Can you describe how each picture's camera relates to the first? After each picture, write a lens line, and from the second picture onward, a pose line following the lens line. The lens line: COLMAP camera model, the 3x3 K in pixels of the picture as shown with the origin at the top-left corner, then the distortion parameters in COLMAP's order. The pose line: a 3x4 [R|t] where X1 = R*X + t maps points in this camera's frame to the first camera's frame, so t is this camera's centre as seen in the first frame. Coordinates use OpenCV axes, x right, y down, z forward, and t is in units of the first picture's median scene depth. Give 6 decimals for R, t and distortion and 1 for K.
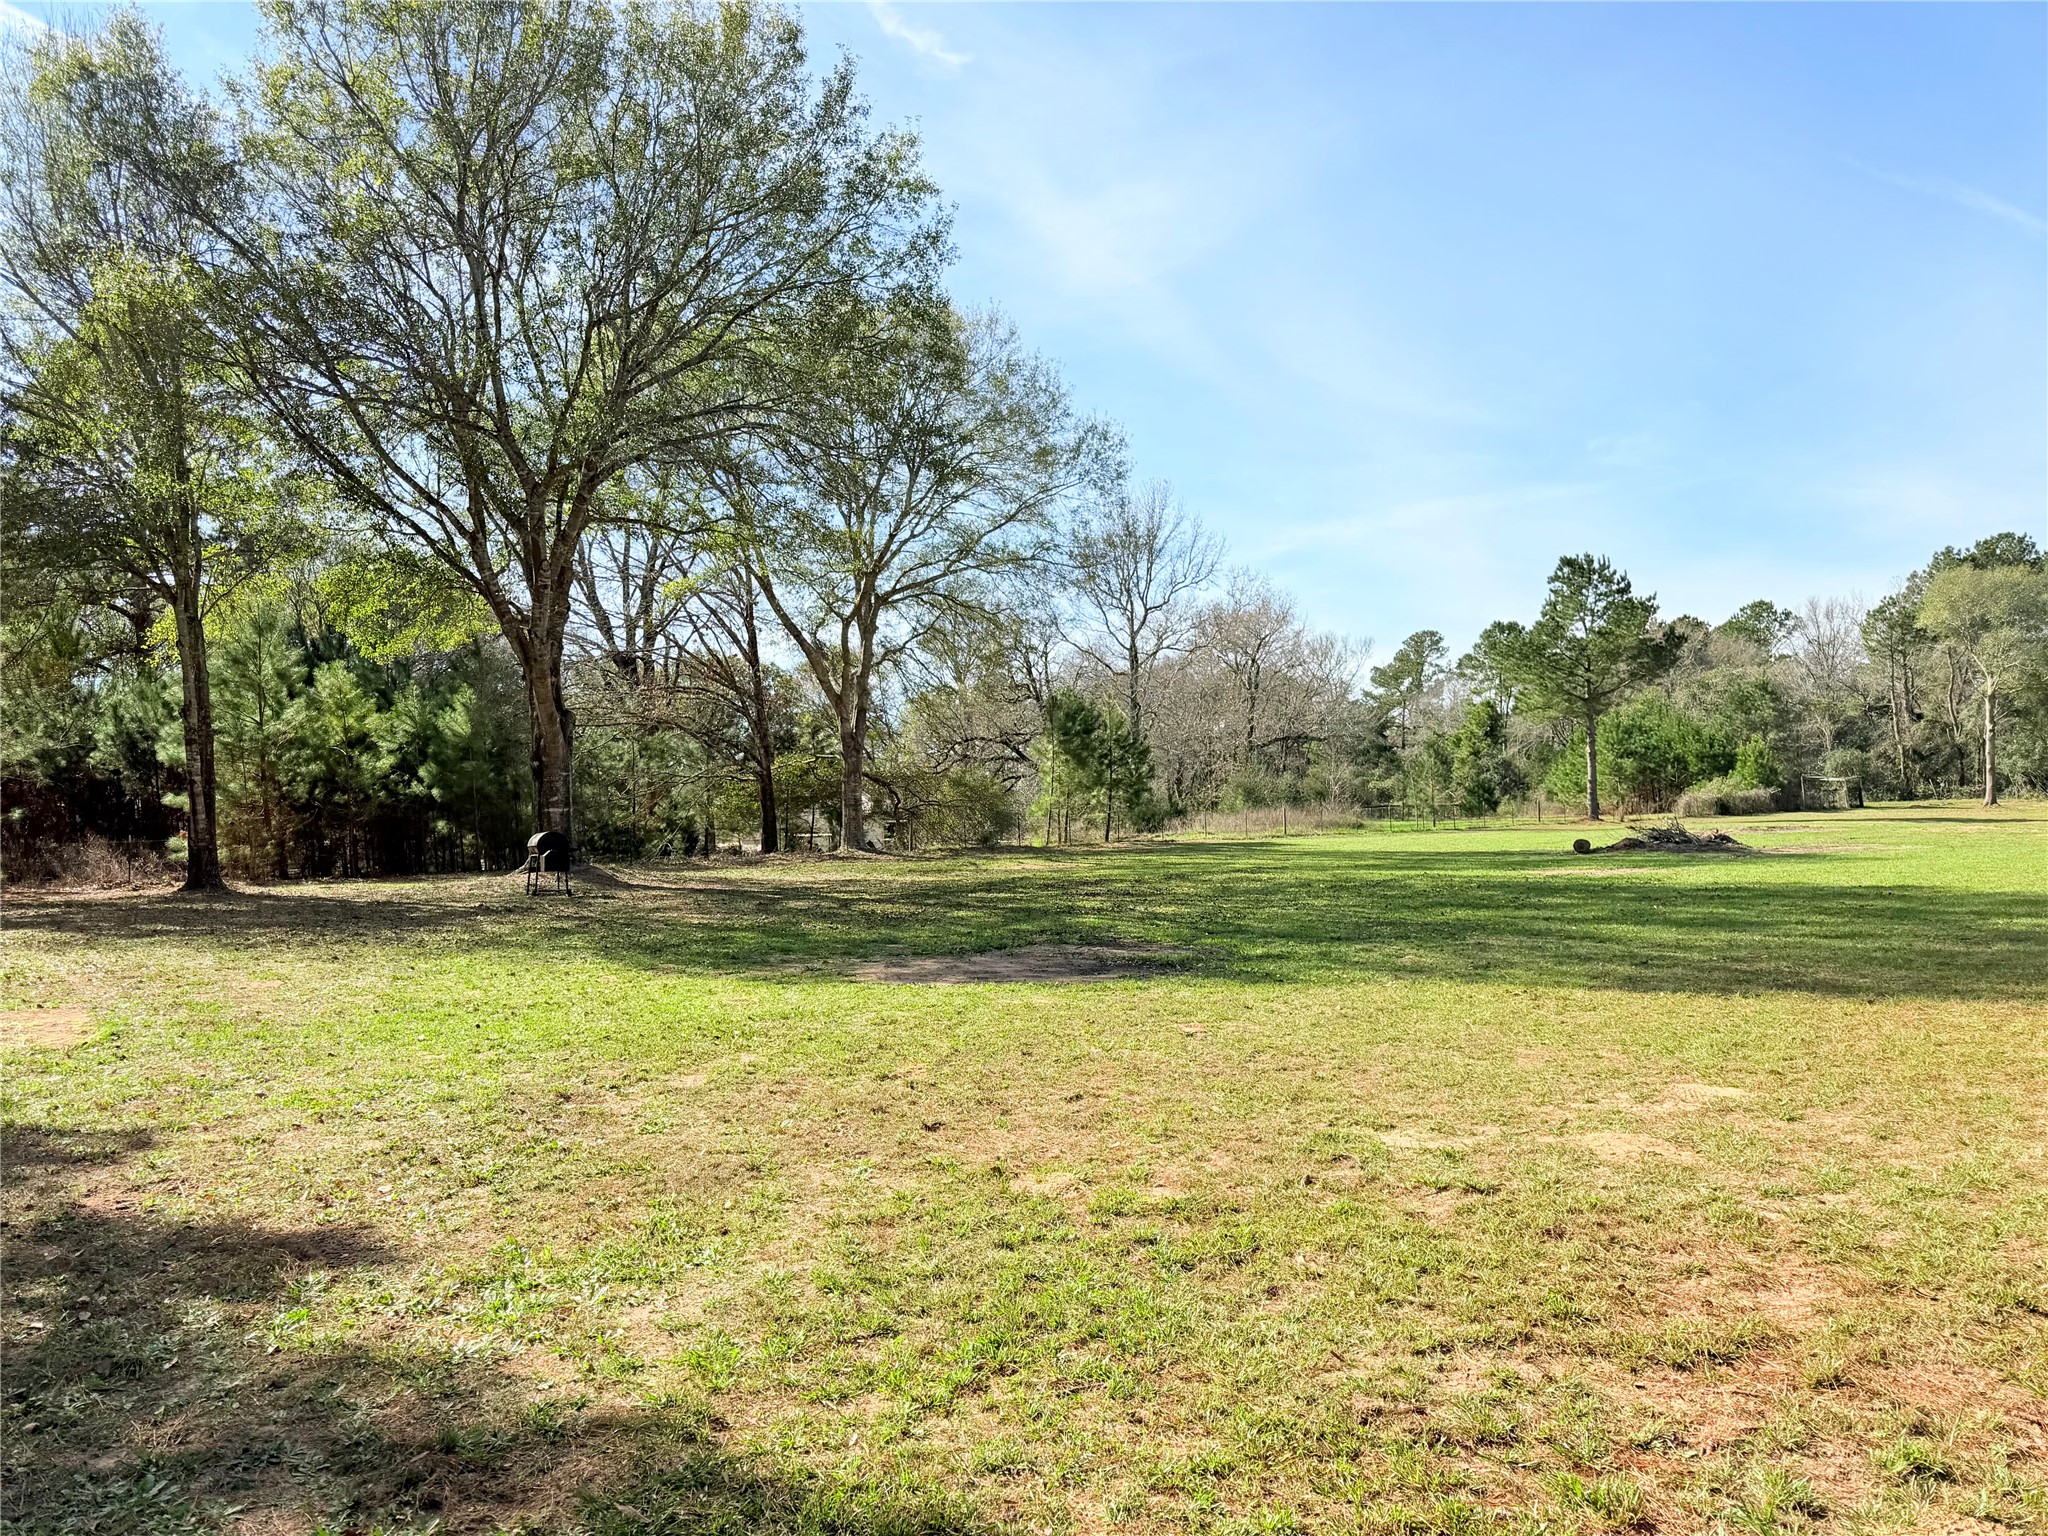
lens RADIAL K [[1447.7, 0, 1000.9], [0, 1447.7, 760.3], [0, 0, 1]] dist [0.061277, -0.063801]
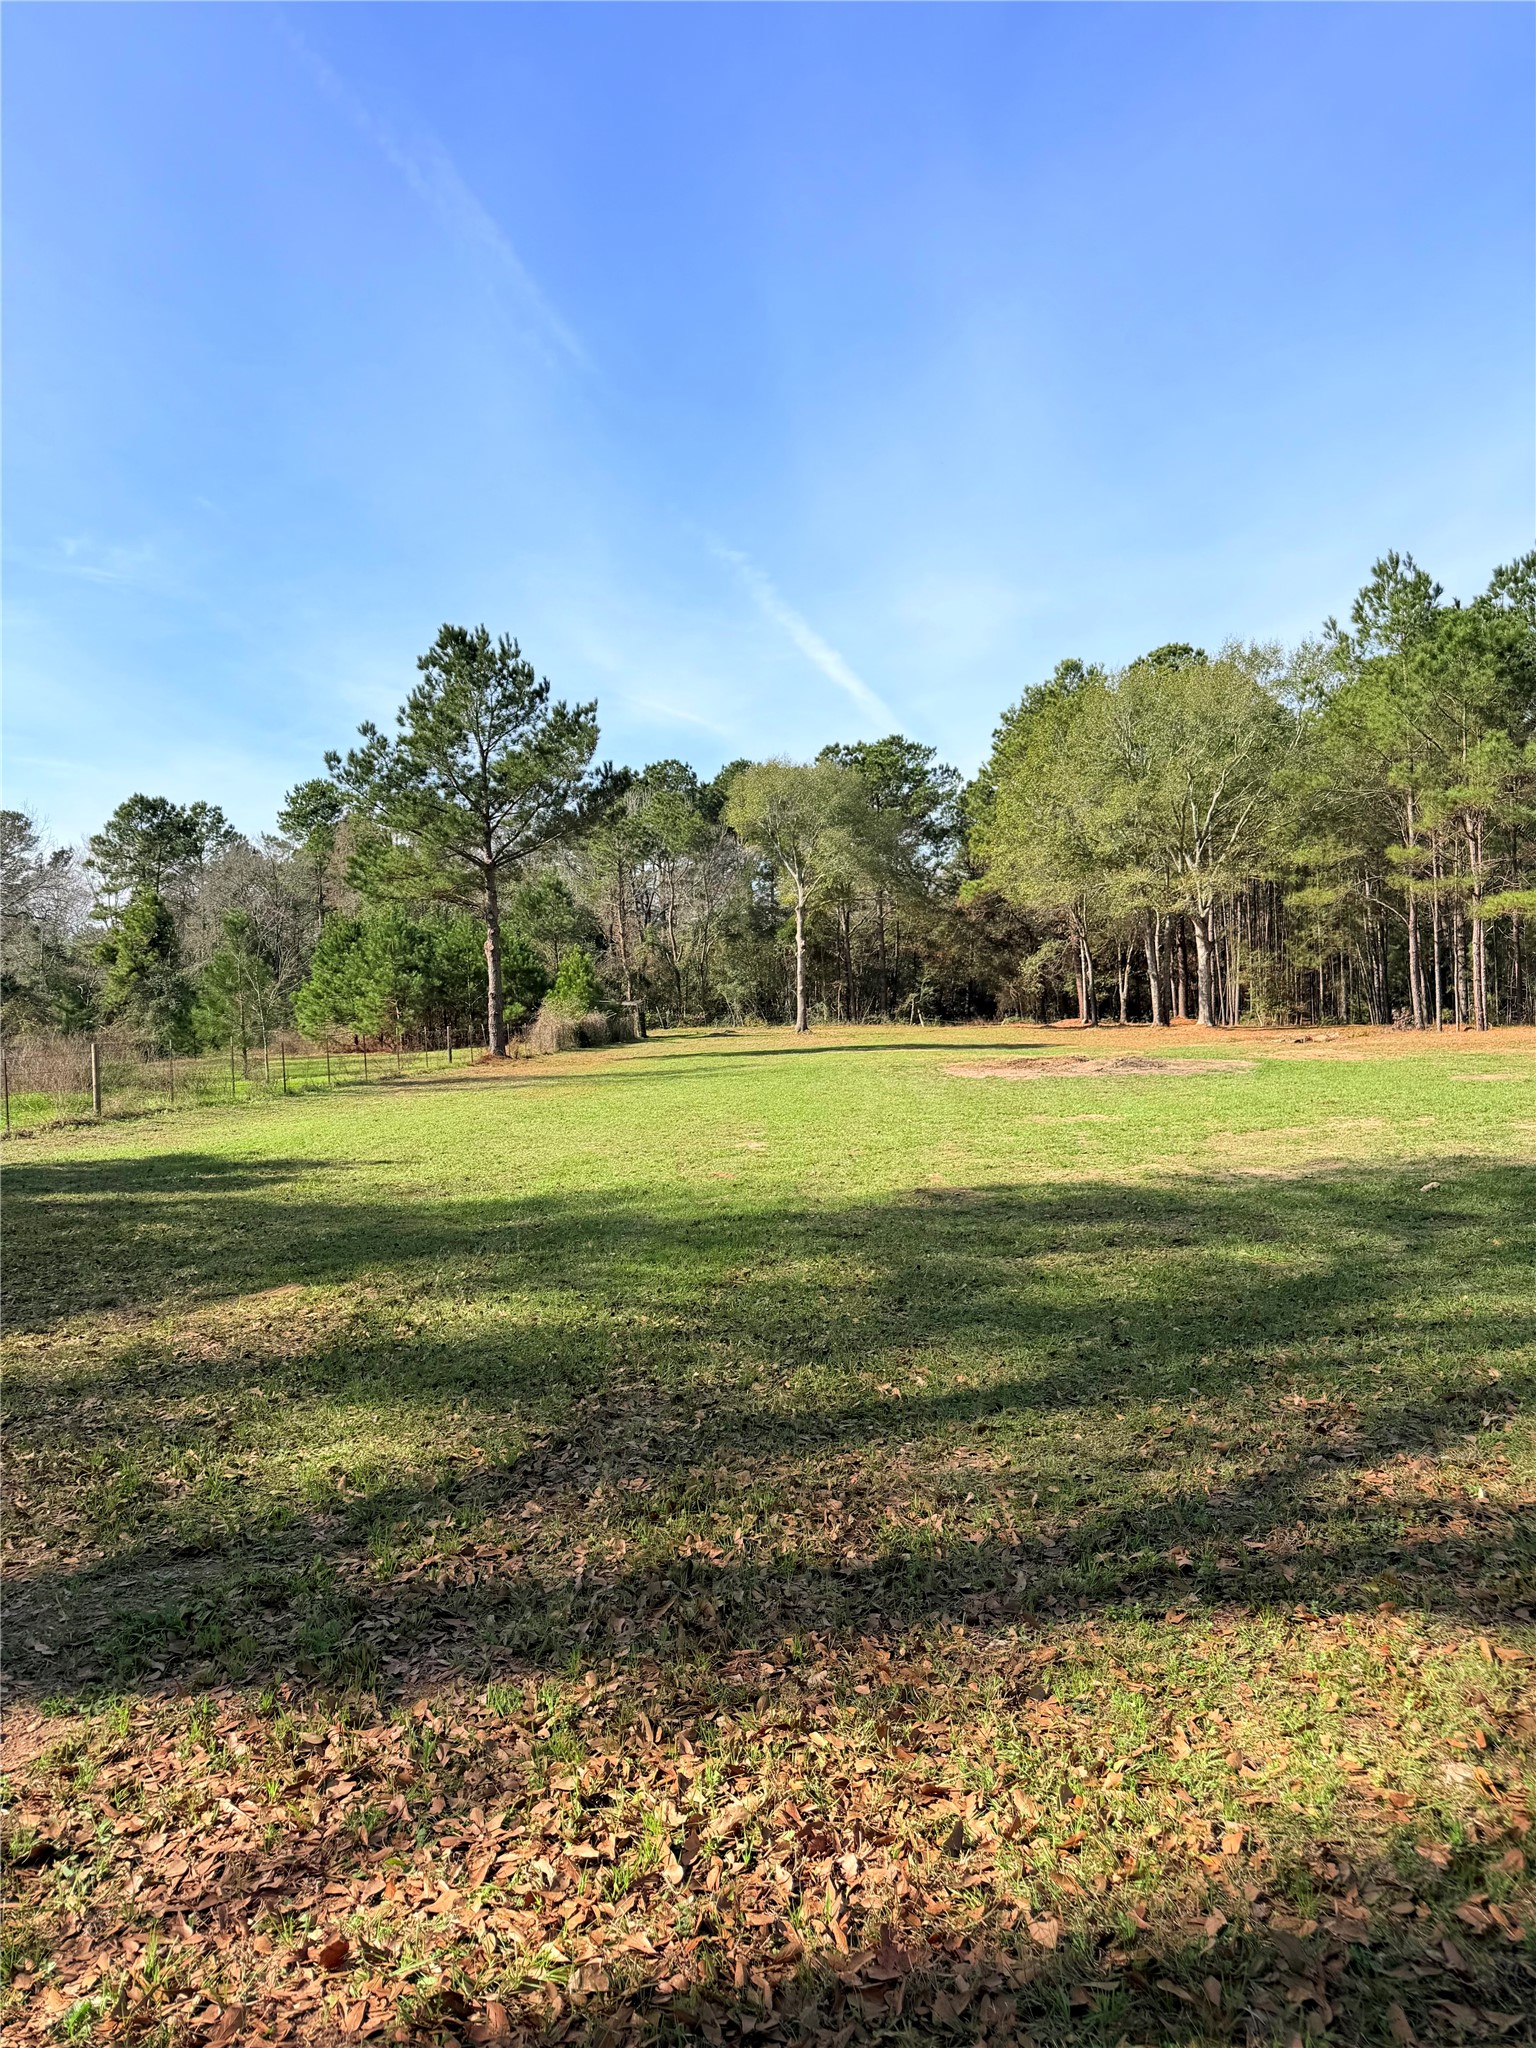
lens RADIAL K [[1447.7, 0, 766.8], [0, 1447.7, 1019.3], [0, 0, 1]] dist [0.061277, -0.063801]
pose [[0.684219, -0.003414, 0.729269, 0.071753], [-0.004943, 0.999944, 0.009319, 0.037066], [-0.729260, -0.009980, 0.684164, 1.042778]]
